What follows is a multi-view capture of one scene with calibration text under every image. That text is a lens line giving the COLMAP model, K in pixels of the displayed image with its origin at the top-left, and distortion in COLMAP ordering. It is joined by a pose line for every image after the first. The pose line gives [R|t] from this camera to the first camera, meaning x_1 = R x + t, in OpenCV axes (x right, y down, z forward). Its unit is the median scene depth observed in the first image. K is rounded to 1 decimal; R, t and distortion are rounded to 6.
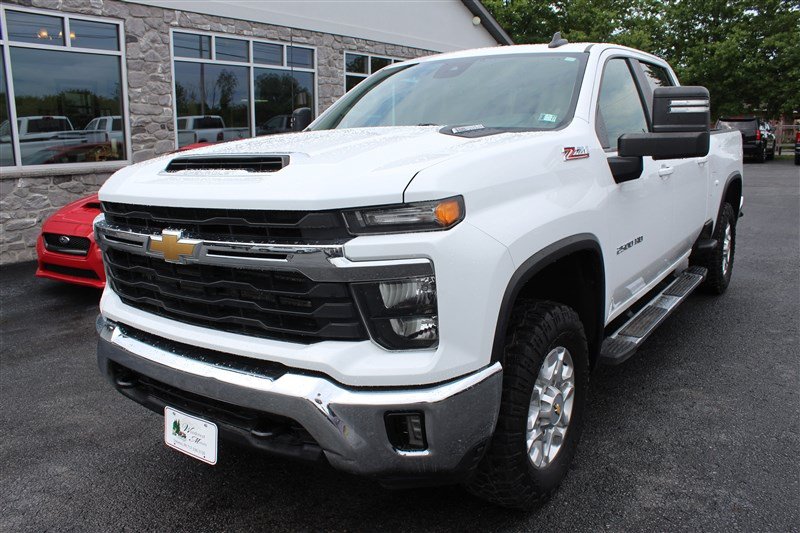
lens RADIAL K [[664.8, 0, 404.6], [0, 664.8, 265.5], [0, 0, 1]] dist [-0.182679, 0.160382]
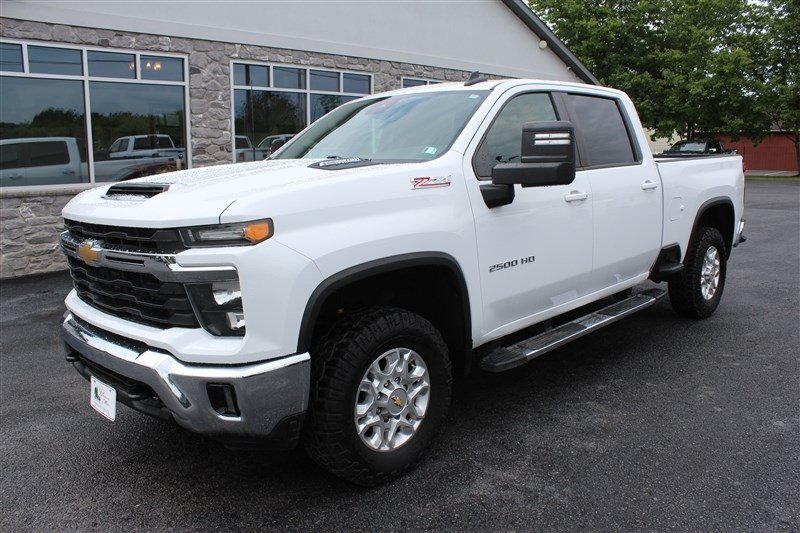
lens RADIAL K [[664.8, 0, 404.6], [0, 664.8, 265.5], [0, 0, 1]] dist [-0.182679, 0.160382]
pose [[0.986638, 0.029361, -0.160259, 0.128330], [-0.033663, 0.999140, -0.024195, 0.001649], [0.159411, 0.029267, 0.986778, -0.050253]]
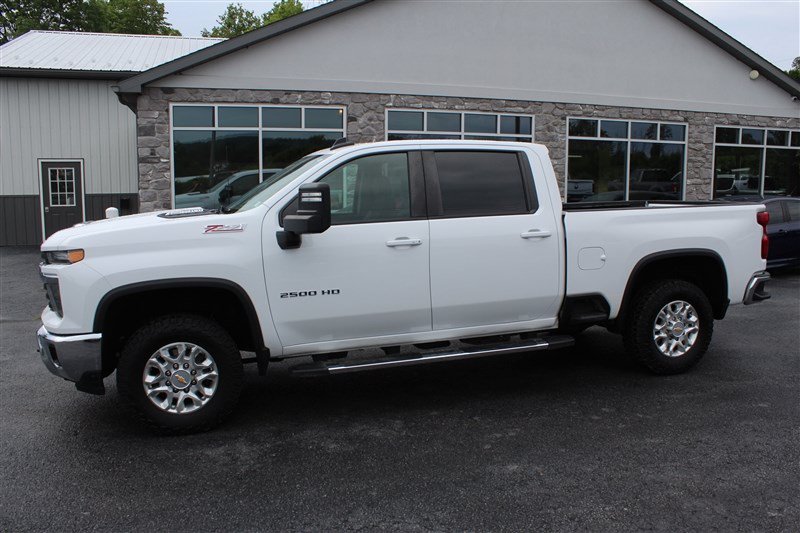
lens RADIAL K [[664.8, 0, 404.6], [0, 664.8, 265.5], [0, 0, 1]] dist [-0.182679, 0.160382]
pose [[0.802785, 0.082611, -0.590519, 0.498145], [-0.122854, 0.992023, -0.028236, -0.028416], [0.583476, 0.095215, 0.806530, -0.012016]]
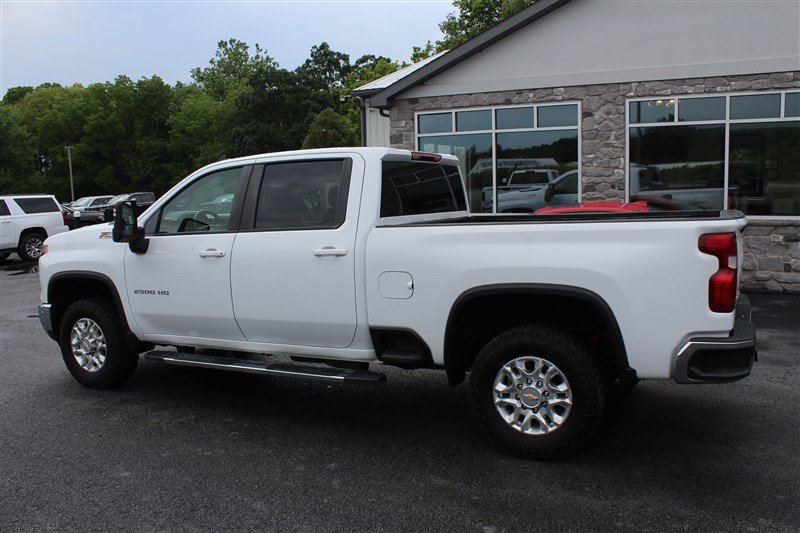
lens RADIAL K [[664.8, 0, 404.6], [0, 664.8, 265.5], [0, 0, 1]] dist [-0.182679, 0.160382]
pose [[0.159457, 0.124824, -0.979282, 0.766611], [-0.169290, 0.980737, 0.097444, -0.137390], [0.972581, 0.150244, 0.177517, 0.492087]]
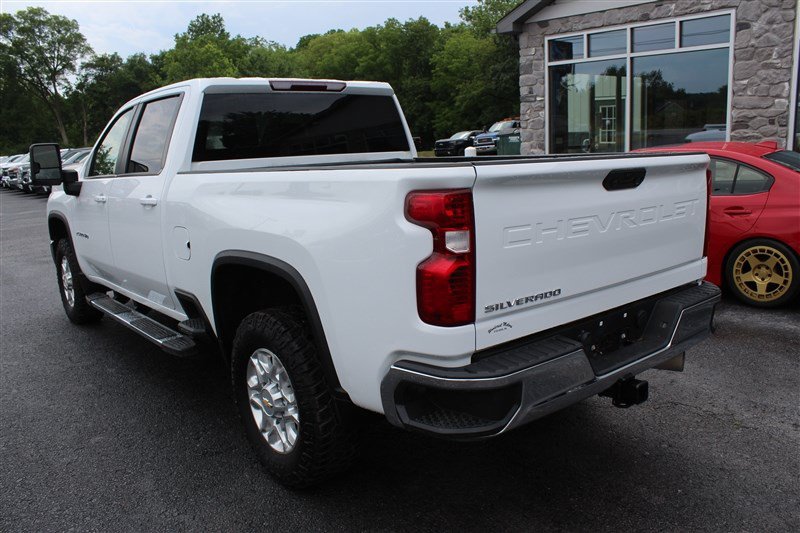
lens RADIAL K [[664.8, 0, 404.6], [0, 664.8, 265.5], [0, 0, 1]] dist [-0.182679, 0.160382]
pose [[-0.248556, 0.210153, -0.945545, 0.635394], [-0.148585, 0.956354, 0.251614, -0.183993], [0.957153, 0.203034, -0.206482, 0.798964]]
